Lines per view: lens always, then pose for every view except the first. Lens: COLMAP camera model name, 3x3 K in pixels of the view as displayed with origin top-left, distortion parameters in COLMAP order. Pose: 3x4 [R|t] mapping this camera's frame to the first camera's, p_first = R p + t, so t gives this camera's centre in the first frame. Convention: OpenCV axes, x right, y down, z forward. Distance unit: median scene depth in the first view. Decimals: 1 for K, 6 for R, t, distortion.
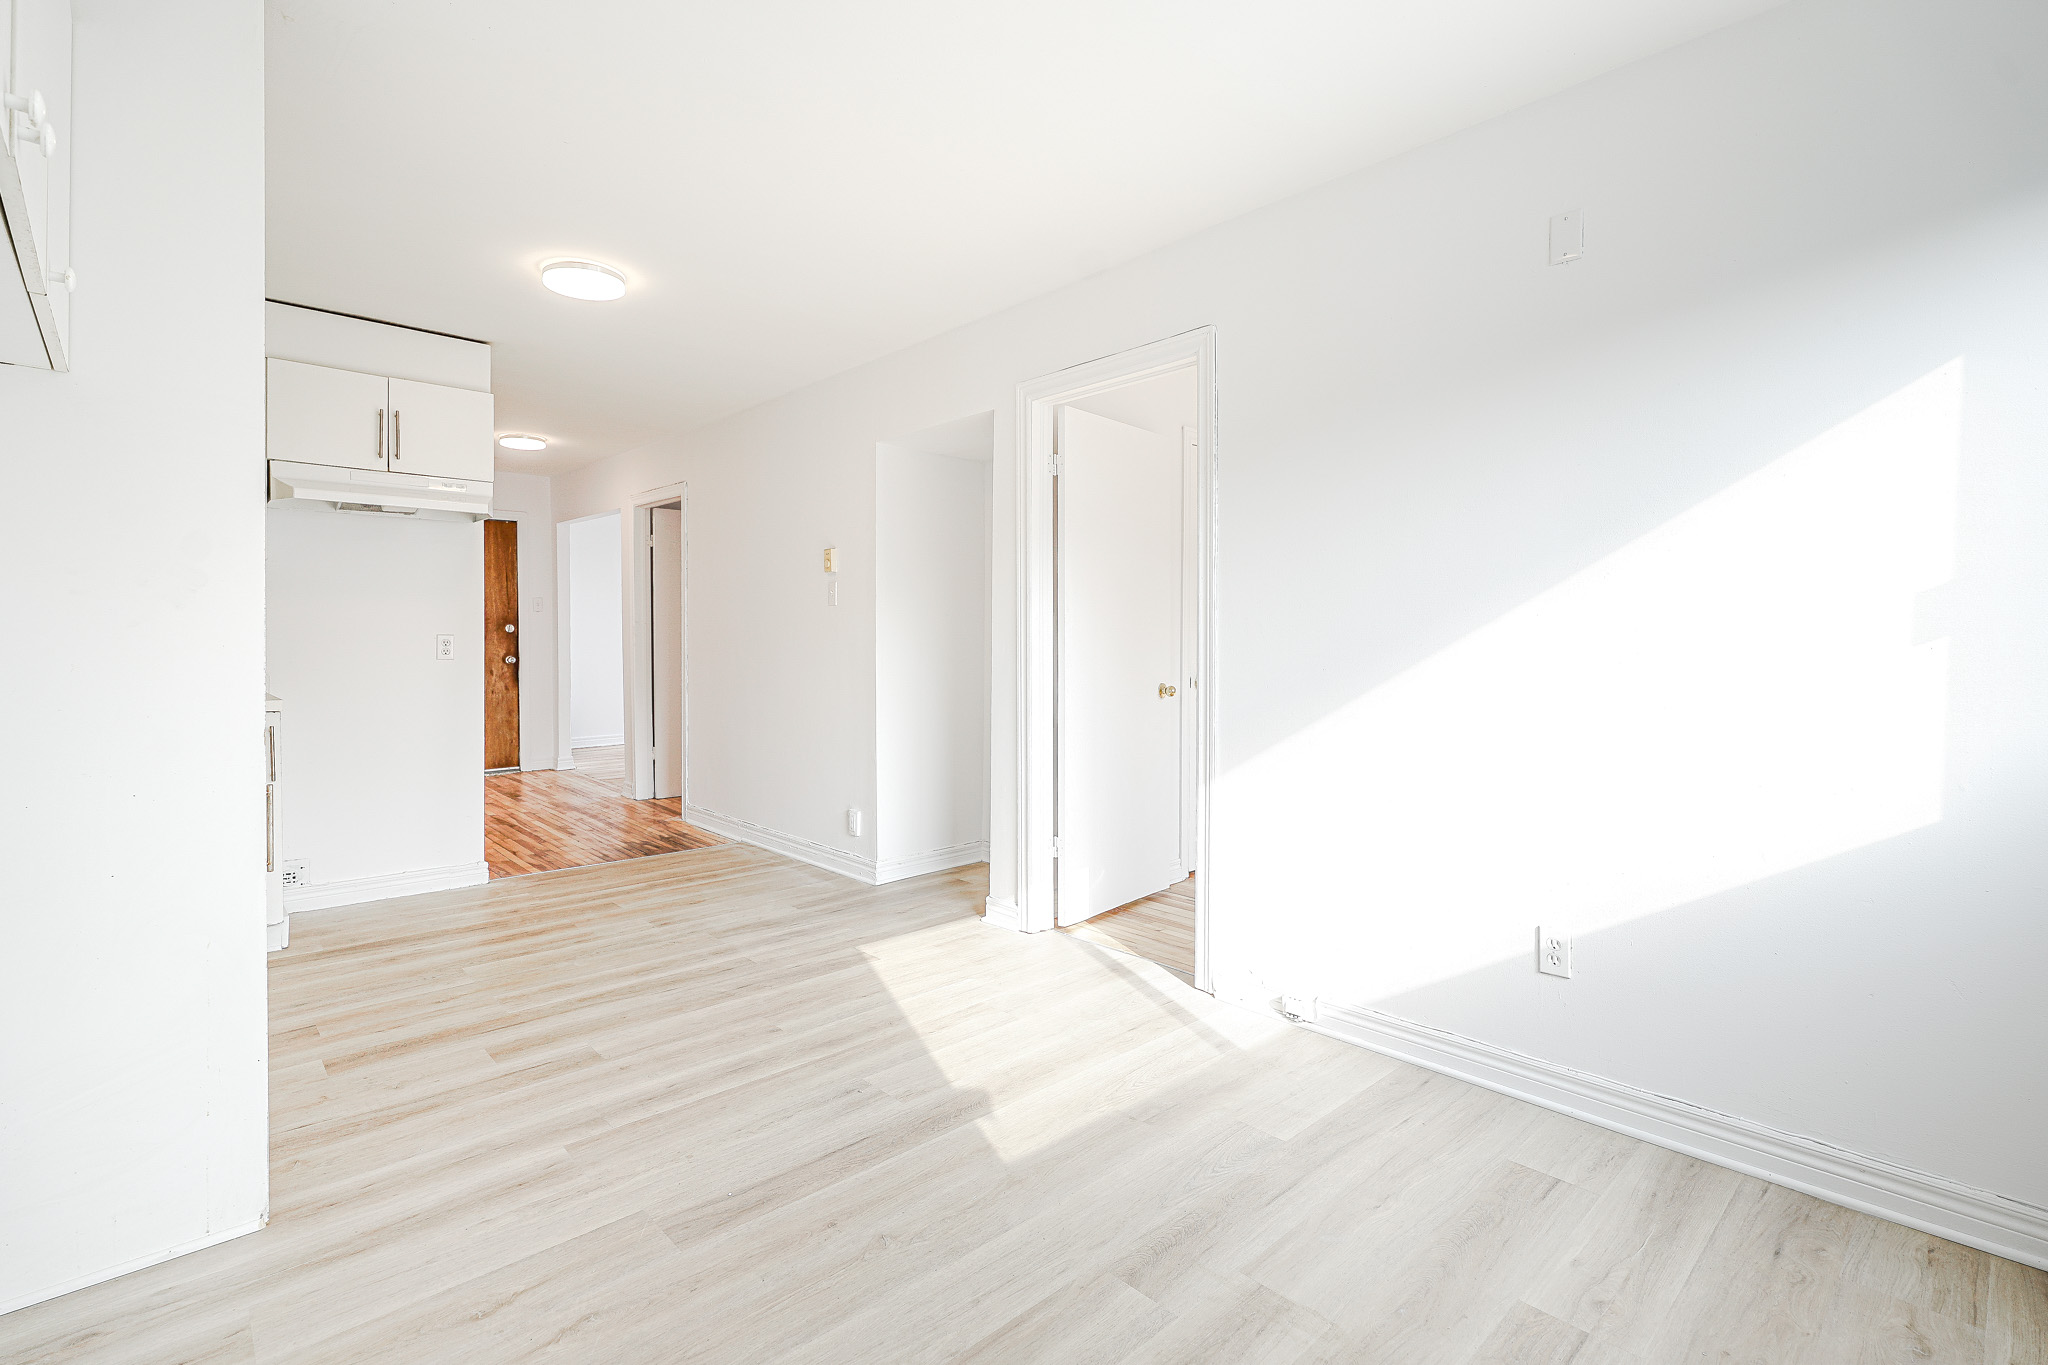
lens RADIAL K [[937.9, 0, 1029.1], [0, 937.9, 654.9], [0, 0, 1]] dist [-0.000162, 0.000088]
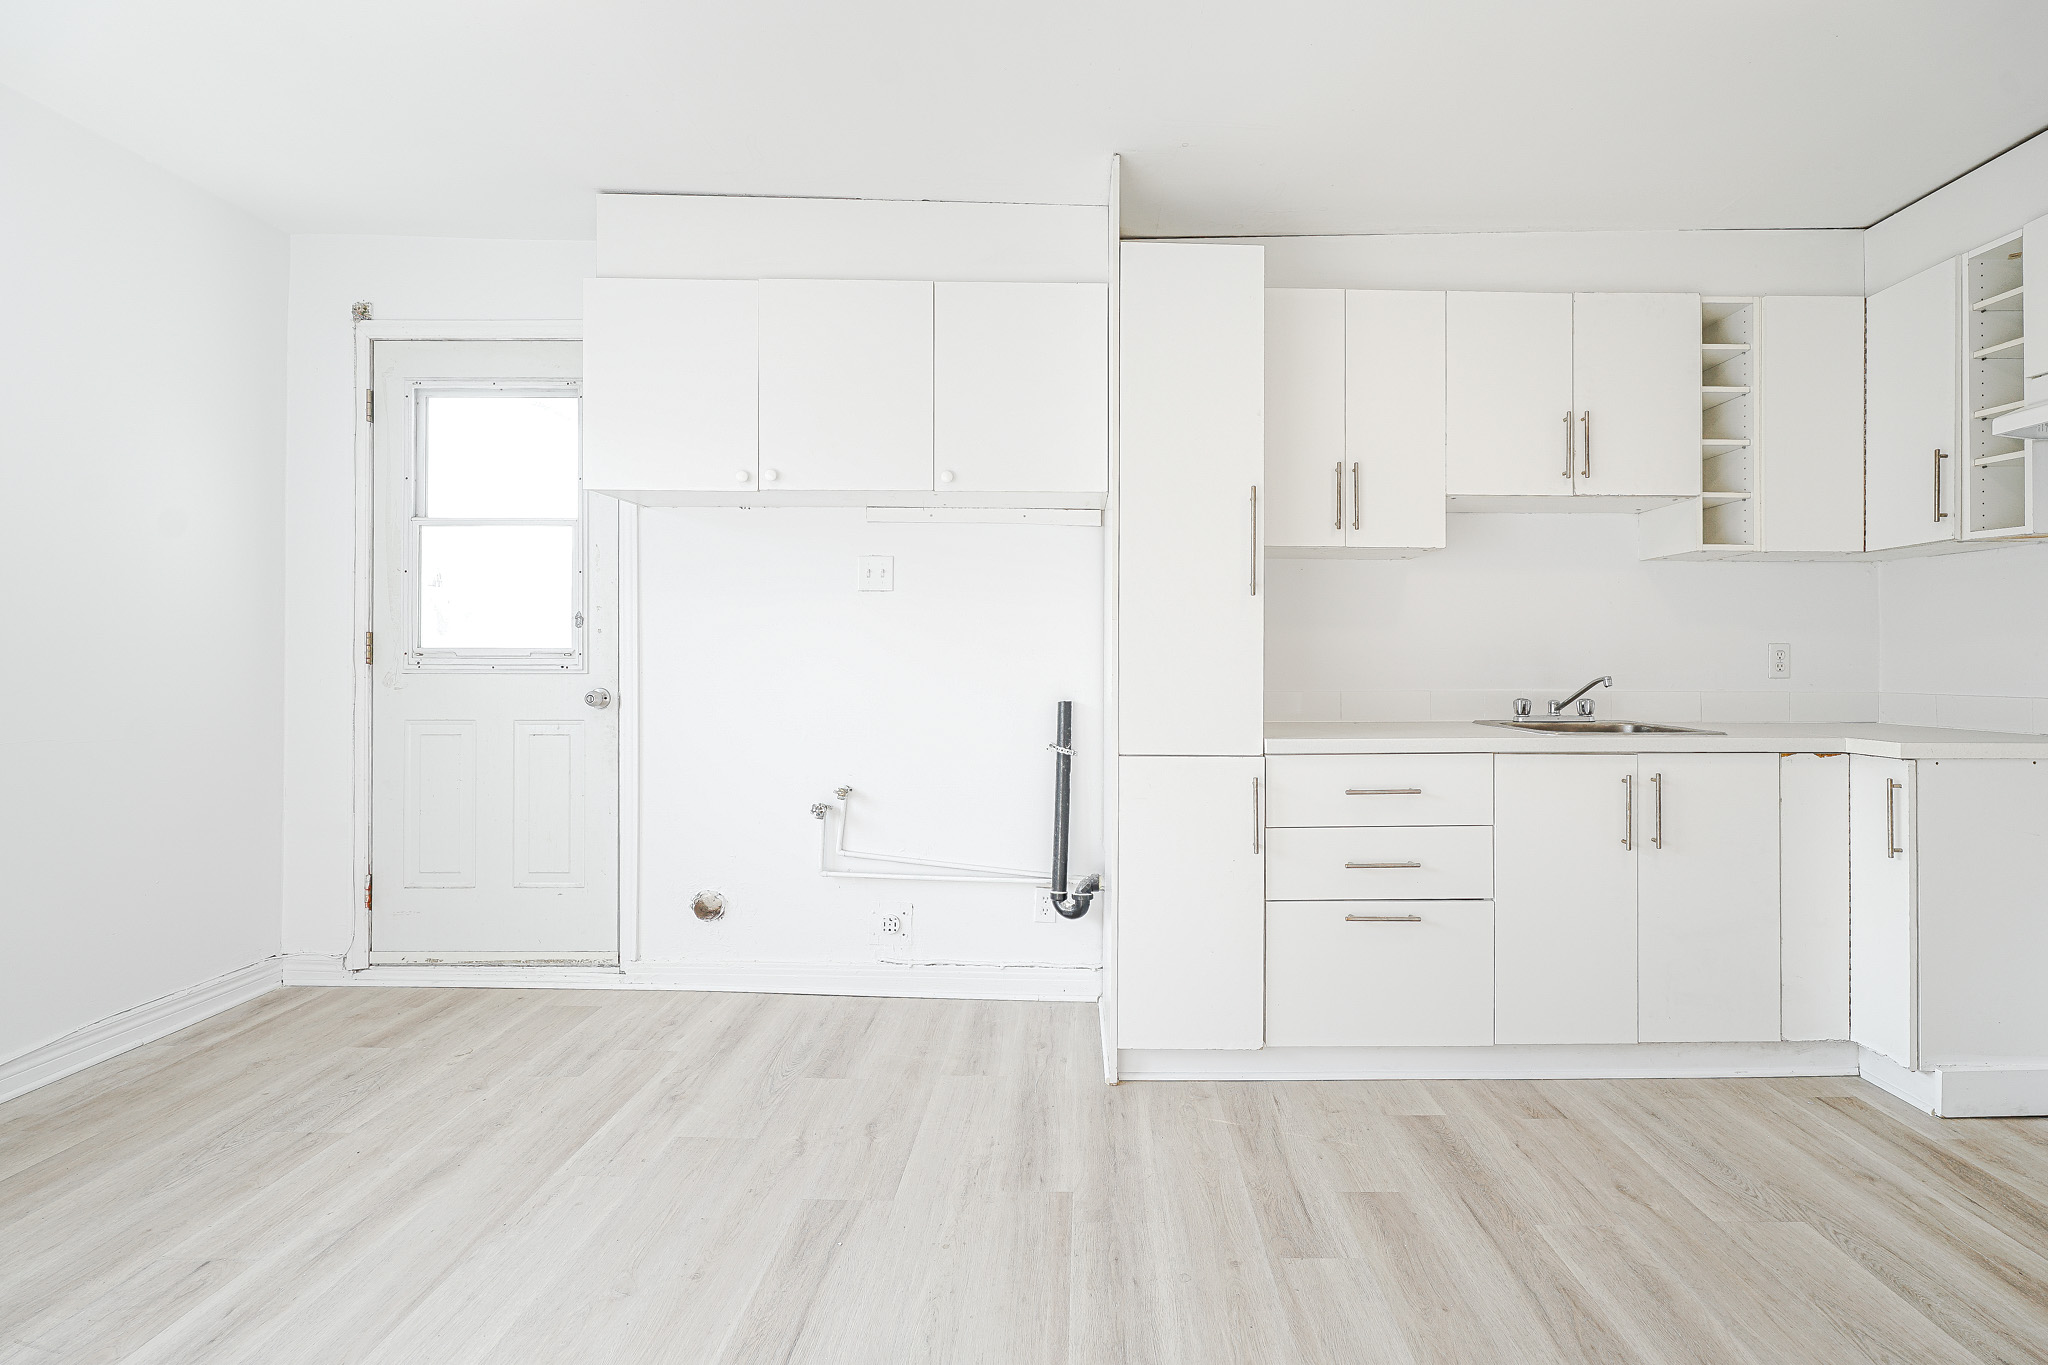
lens RADIAL K [[960.7, 0, 1097.7], [0, 960.7, 653.2], [0, 0, 1]] dist [-0.003118, -0.000044]
pose [[-0.673919, -0.013371, -0.738684, 0.140492], [-0.018578, 0.999827, -0.001148, -0.006777], [0.738572, 0.012950, -0.674051, 1.183349]]
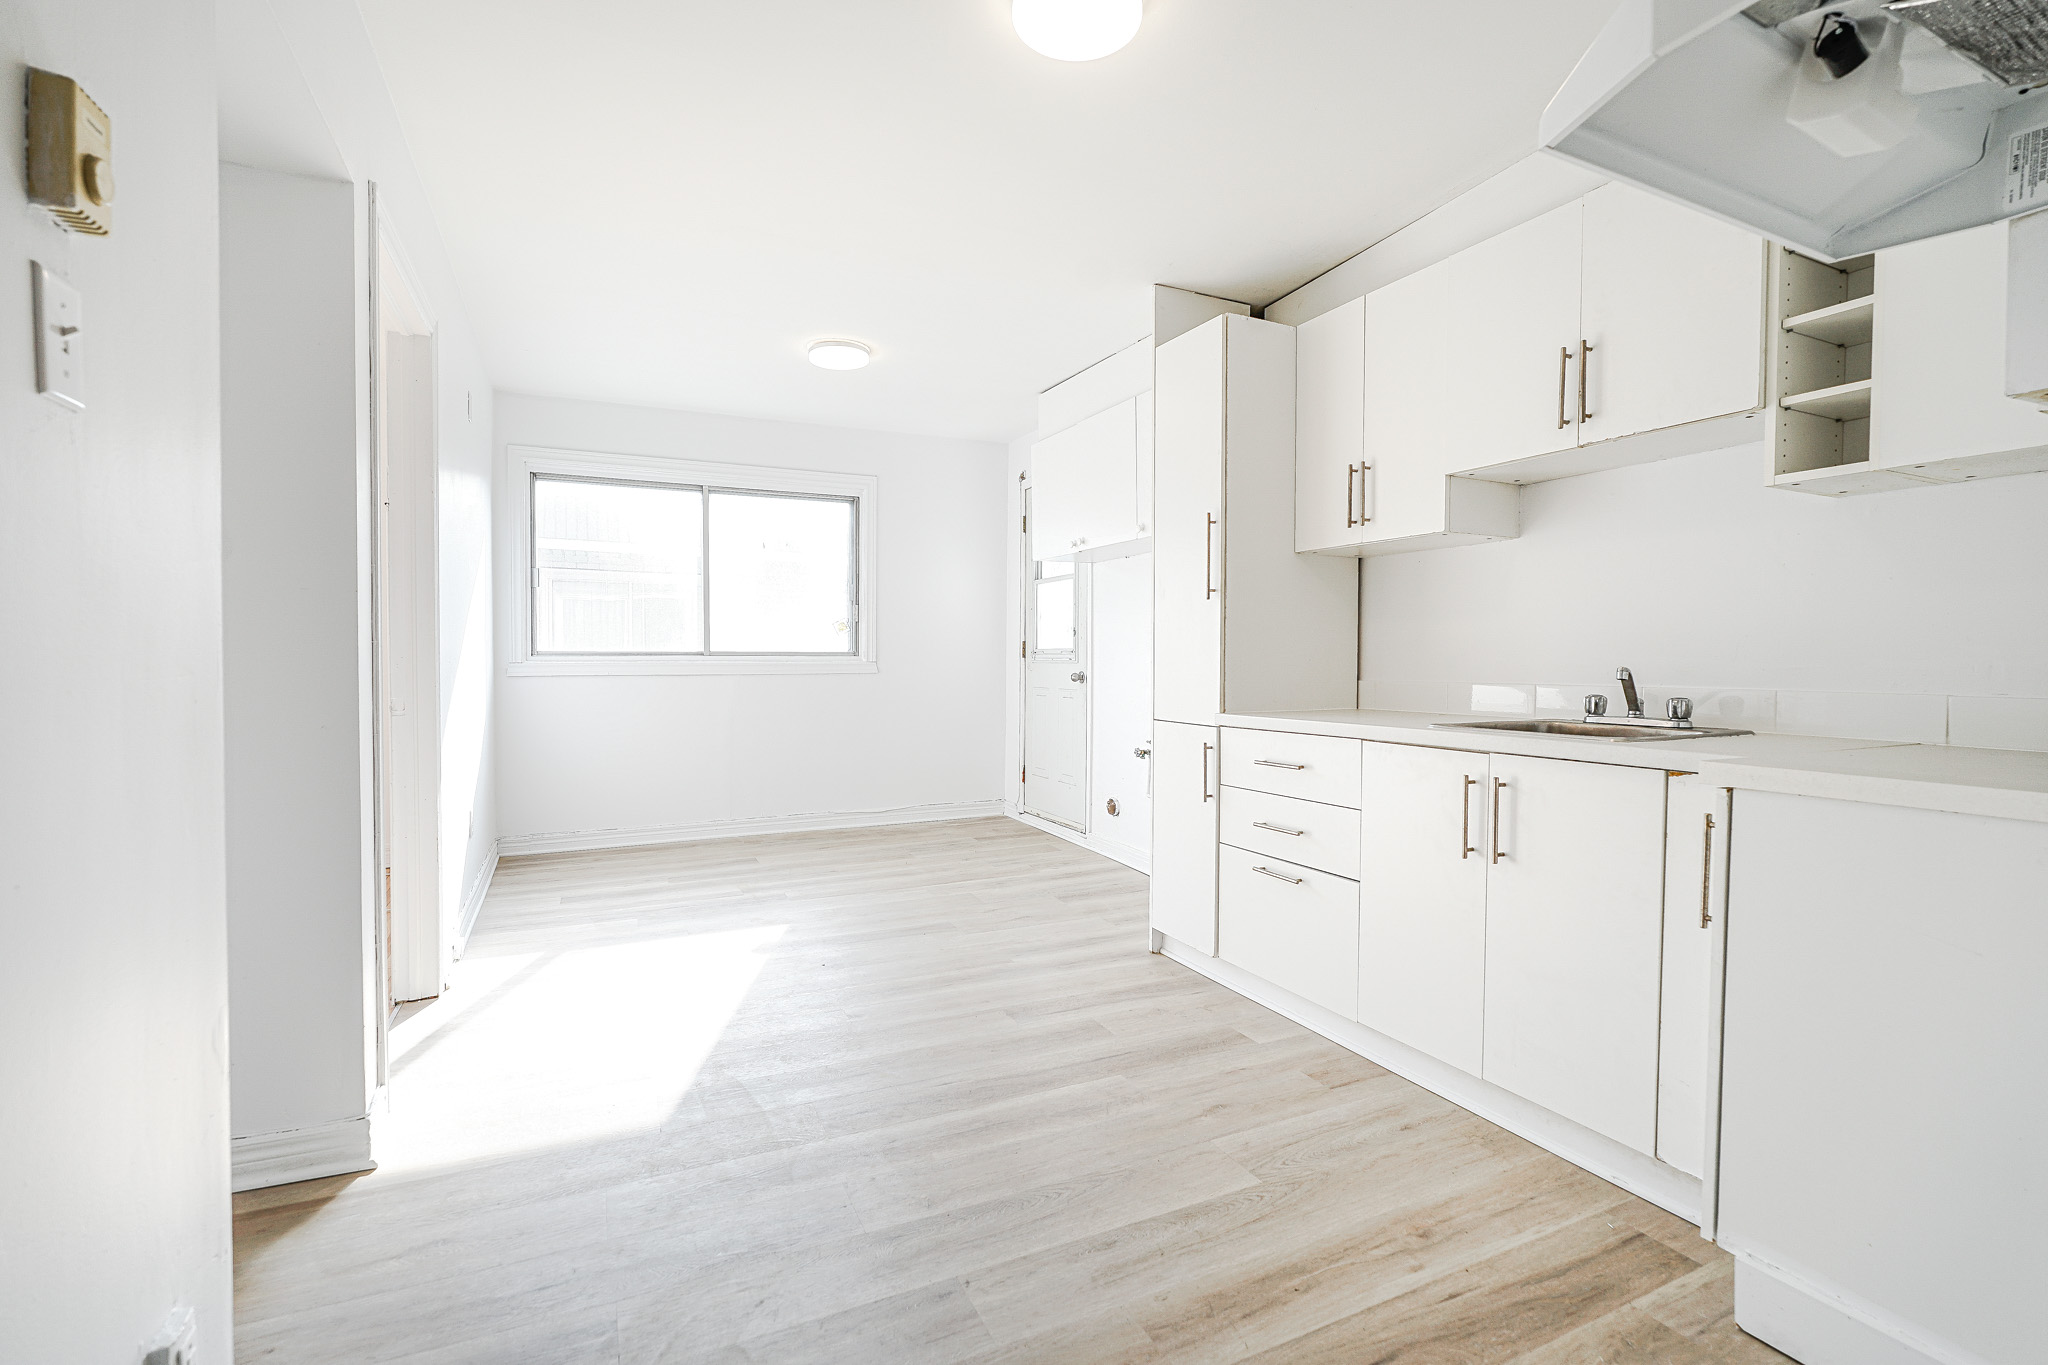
lens RADIAL K [[919.7, 0, 1014.7], [0, 919.7, 685.9], [0, 0, 1]] dist [0.000243, -0.000029]
pose [[-0.950206, -0.017669, 0.311122, -0.697109], [-0.003788, 0.998972, 0.045166, -0.010471], [-0.311600, 0.041738, -0.949296, 1.762215]]
